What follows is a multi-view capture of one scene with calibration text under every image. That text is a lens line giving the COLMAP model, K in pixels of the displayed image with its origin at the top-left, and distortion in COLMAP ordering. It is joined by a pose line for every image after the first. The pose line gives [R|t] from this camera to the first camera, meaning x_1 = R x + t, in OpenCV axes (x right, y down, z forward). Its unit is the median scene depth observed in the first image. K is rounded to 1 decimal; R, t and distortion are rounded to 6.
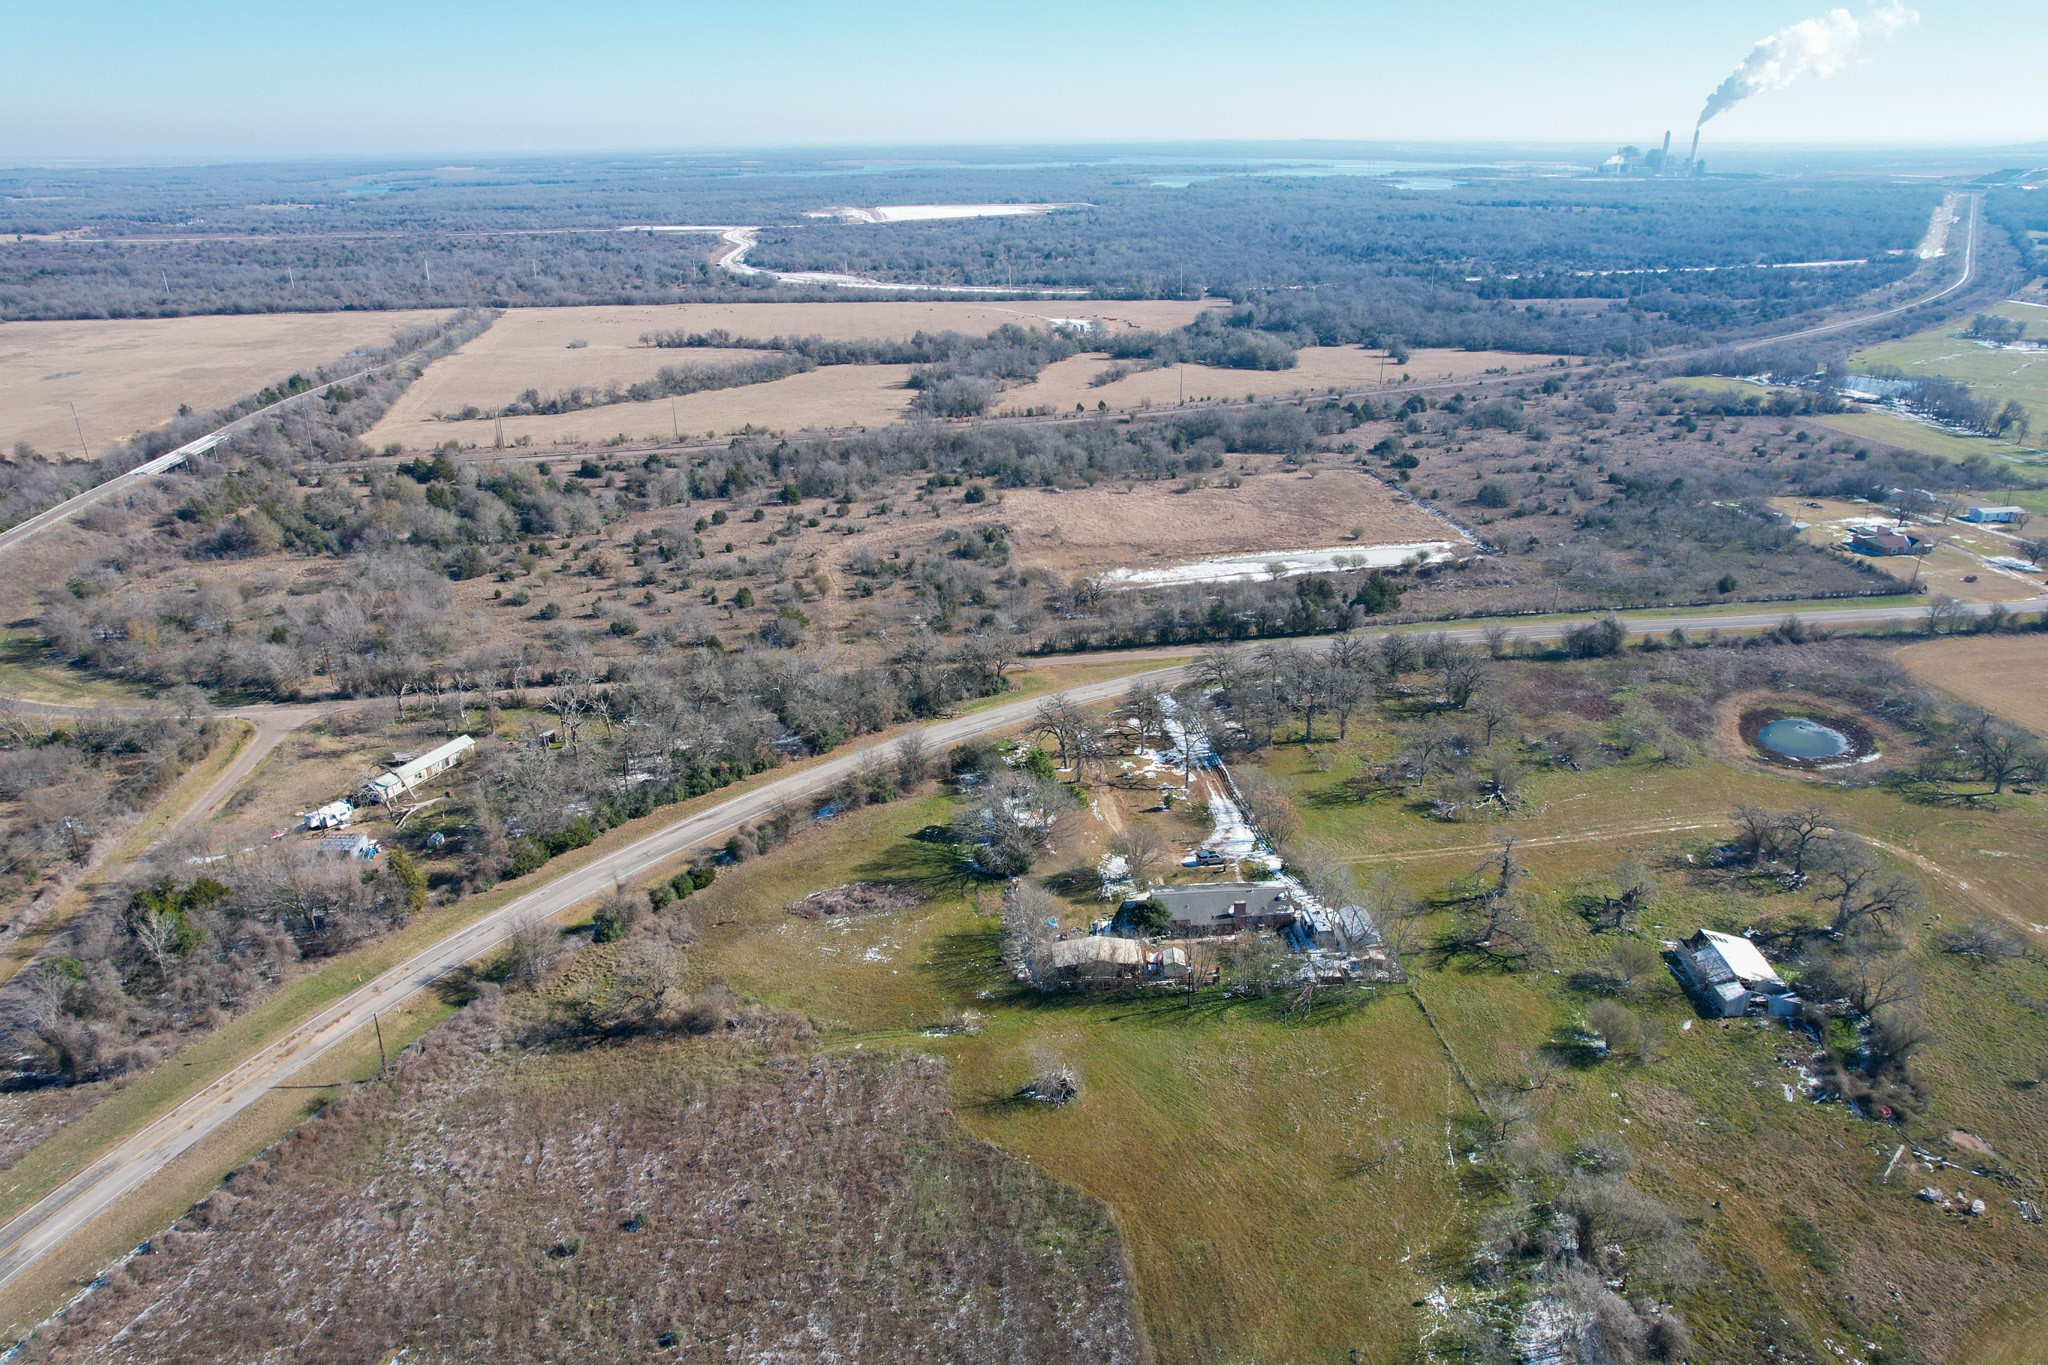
lens RADIAL K [[1308.8, 0, 1037.1], [0, 1308.8, 678.4], [0, 0, 1]] dist [-0.076019, 0.070481]
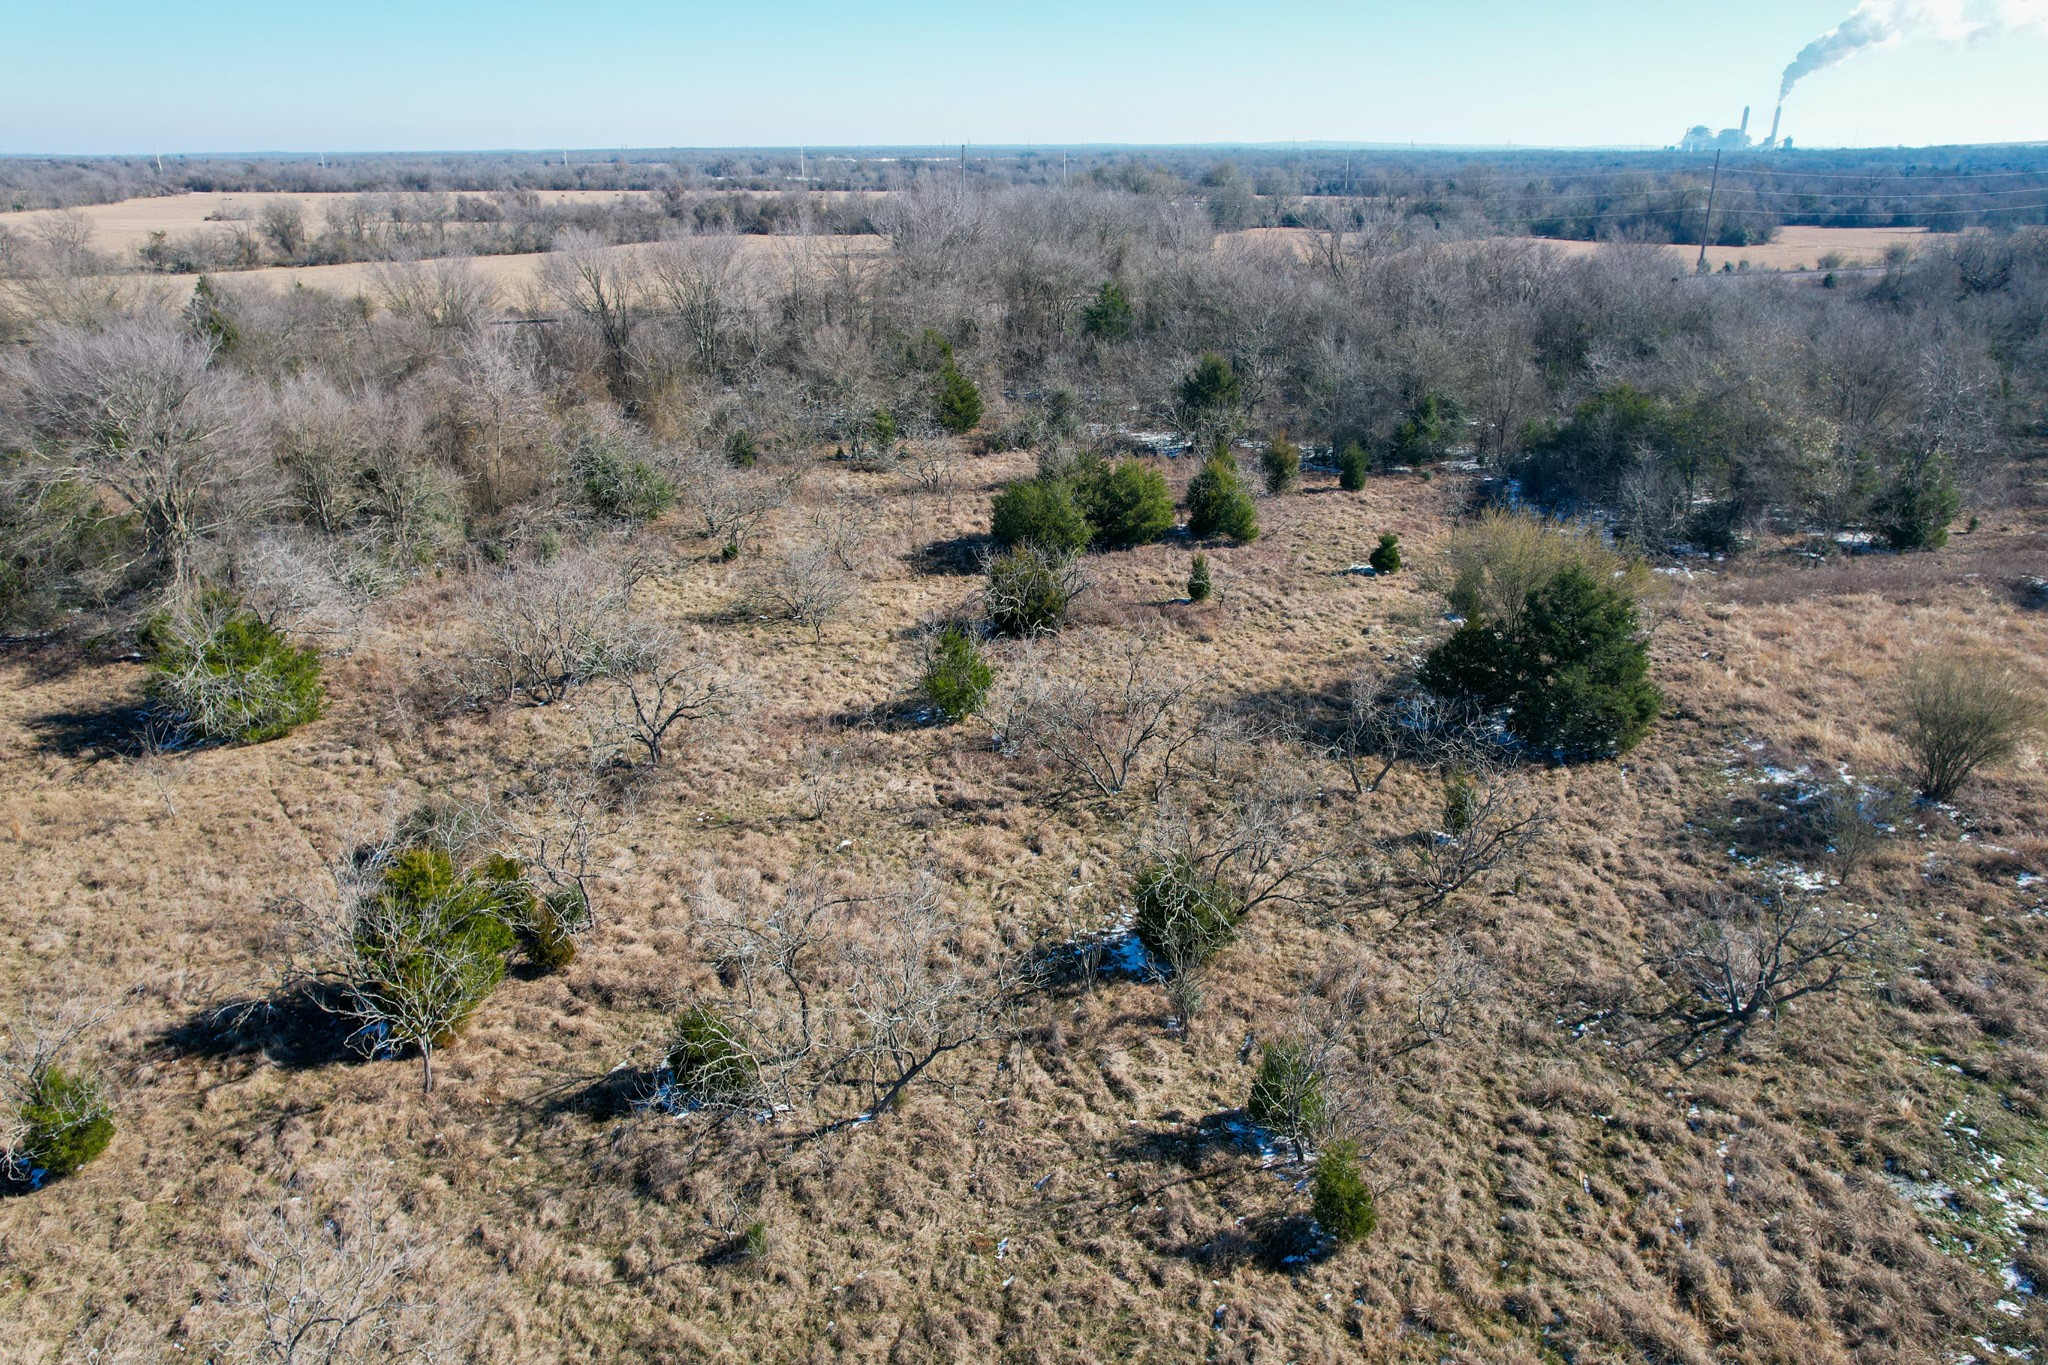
lens RADIAL K [[1308.8, 0, 1037.1], [0, 1308.8, 678.4], [0, 0, 1]] dist [-0.076019, 0.070481]
pose [[0.999992, 0.003933, -0.000753, -0.092565], [-0.003938, 0.999977, -0.005542, -0.155126], [0.000732, 0.005545, 0.999984, 1.010819]]
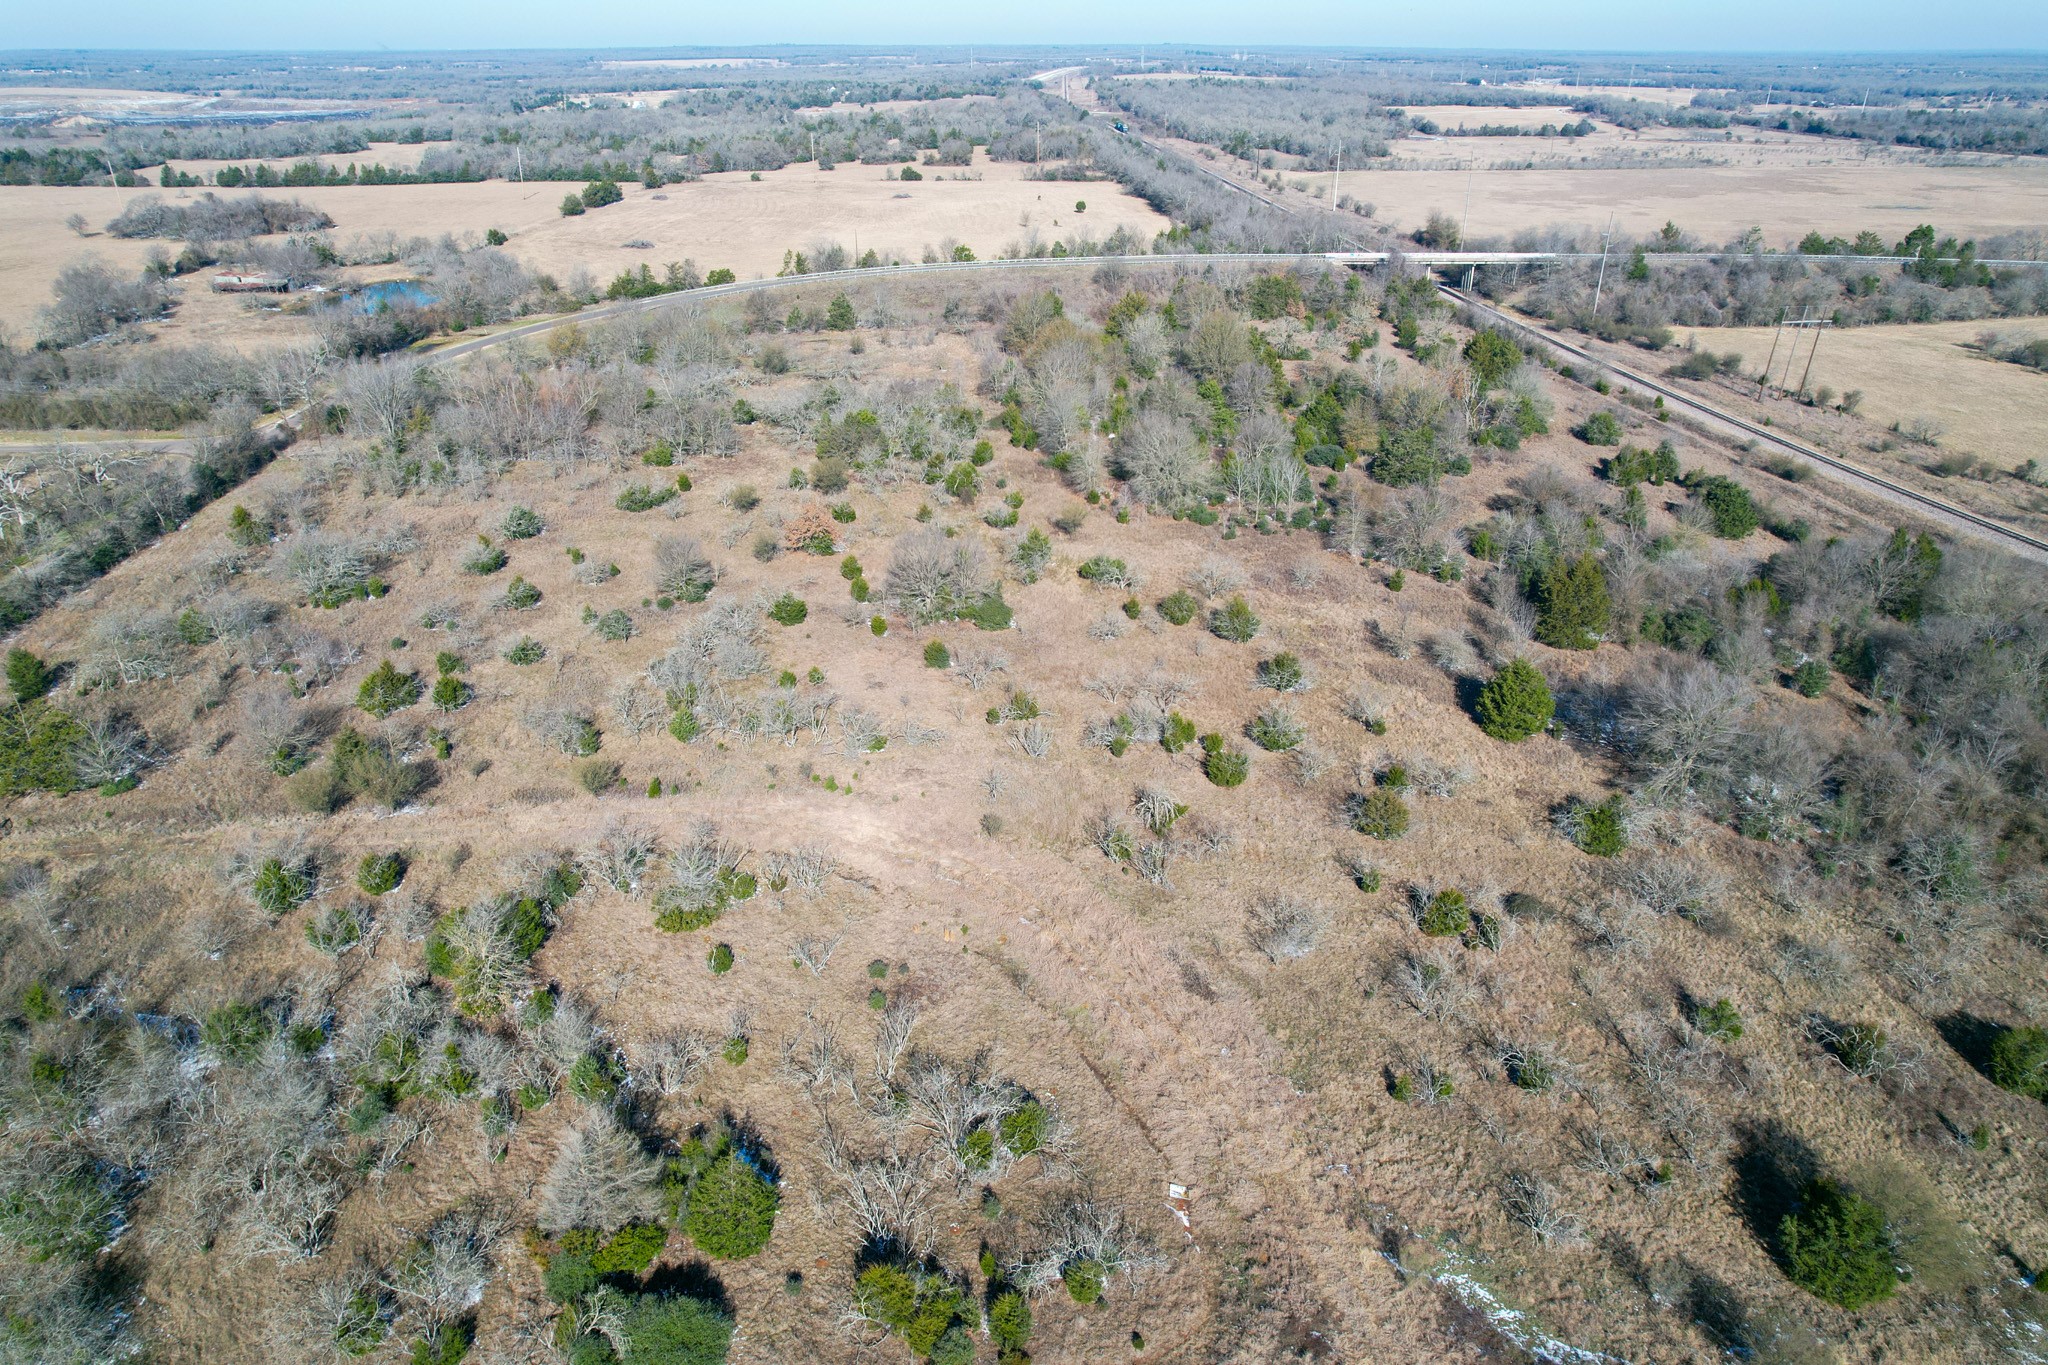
lens RADIAL K [[1329.0, 0, 1031.4], [0, 1329.0, 660.3], [0, 0, 1]] dist [-0.087316, 0.085906]
pose [[-0.056494, 0.437200, -0.897588, 0.079943], [-0.391618, 0.817274, 0.422729, -0.253723], [0.918392, 0.375393, 0.125044, 0.960024]]
